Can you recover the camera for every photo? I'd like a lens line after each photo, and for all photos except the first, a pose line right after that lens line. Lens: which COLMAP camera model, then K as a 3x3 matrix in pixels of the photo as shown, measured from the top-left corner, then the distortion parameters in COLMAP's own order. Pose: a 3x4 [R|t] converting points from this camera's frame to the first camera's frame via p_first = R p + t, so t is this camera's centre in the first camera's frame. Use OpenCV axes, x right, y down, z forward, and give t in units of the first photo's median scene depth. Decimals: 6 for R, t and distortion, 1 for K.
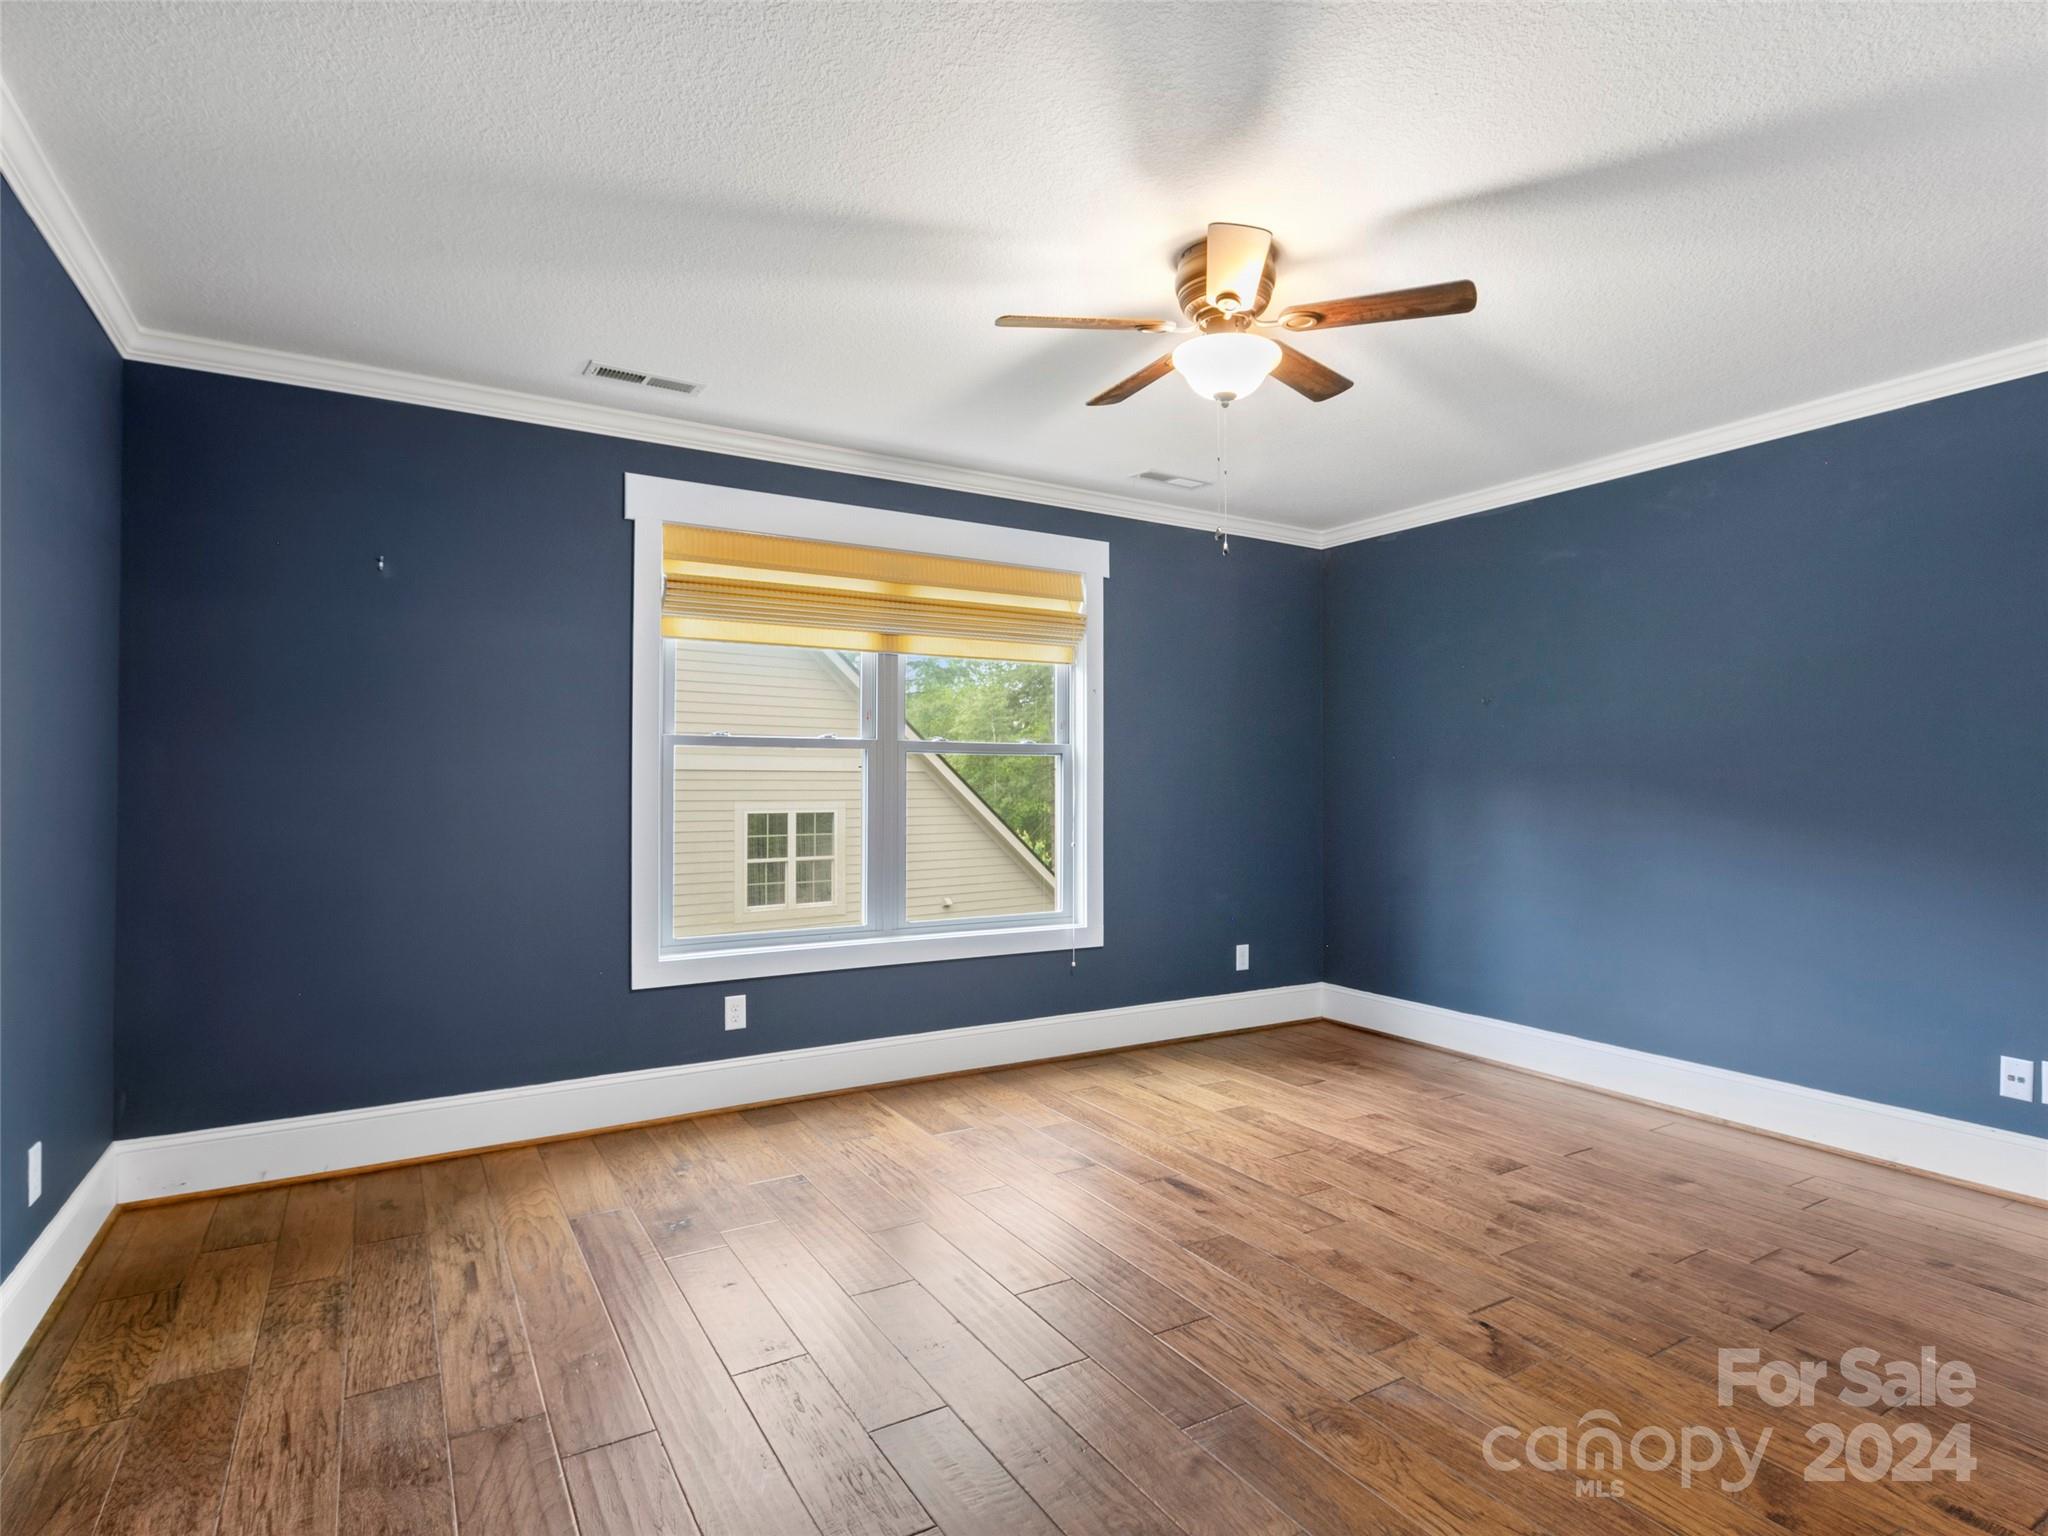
lens RADIAL K [[1035.8, 0, 1038.1], [0, 1035.8, 763.7], [0, 0, 1]] dist [0.003191, -0.000744]
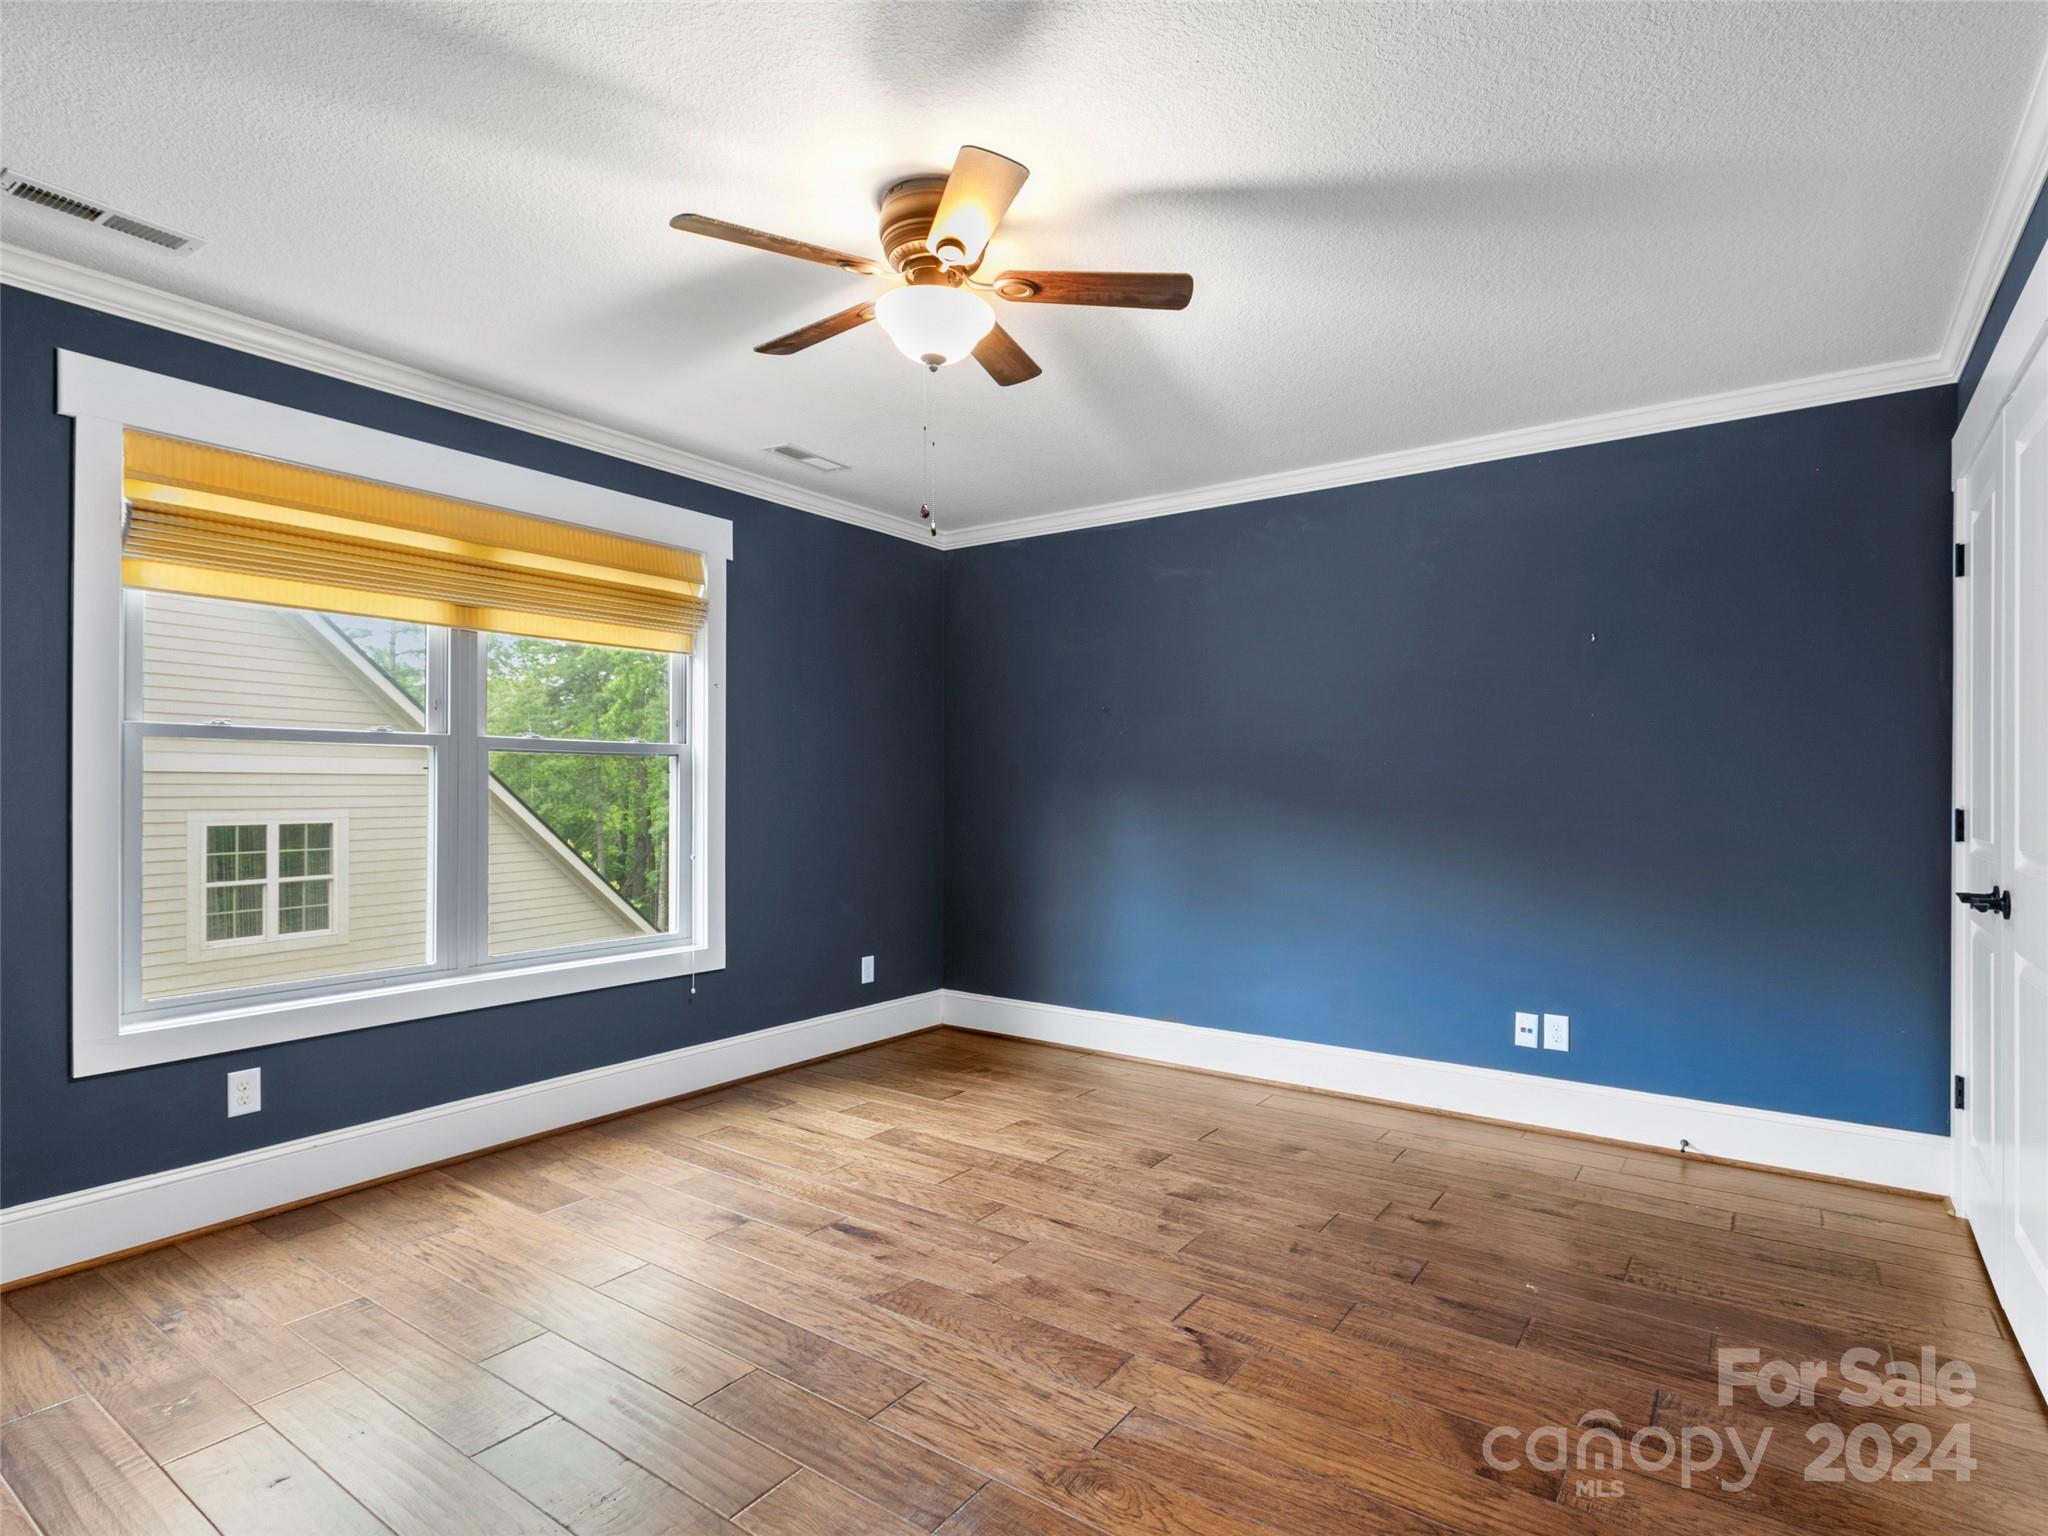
lens RADIAL K [[1035.8, 0, 1012.4], [0, 1035.8, 781.3], [0, 0, 1]] dist [0.003191, -0.000744]
pose [[0.923170, 0.001905, 0.384386, -0.073780], [-0.006720, 0.999915, 0.011186, 0.001457], [-0.384332, -0.012909, 0.923104, 0.099325]]
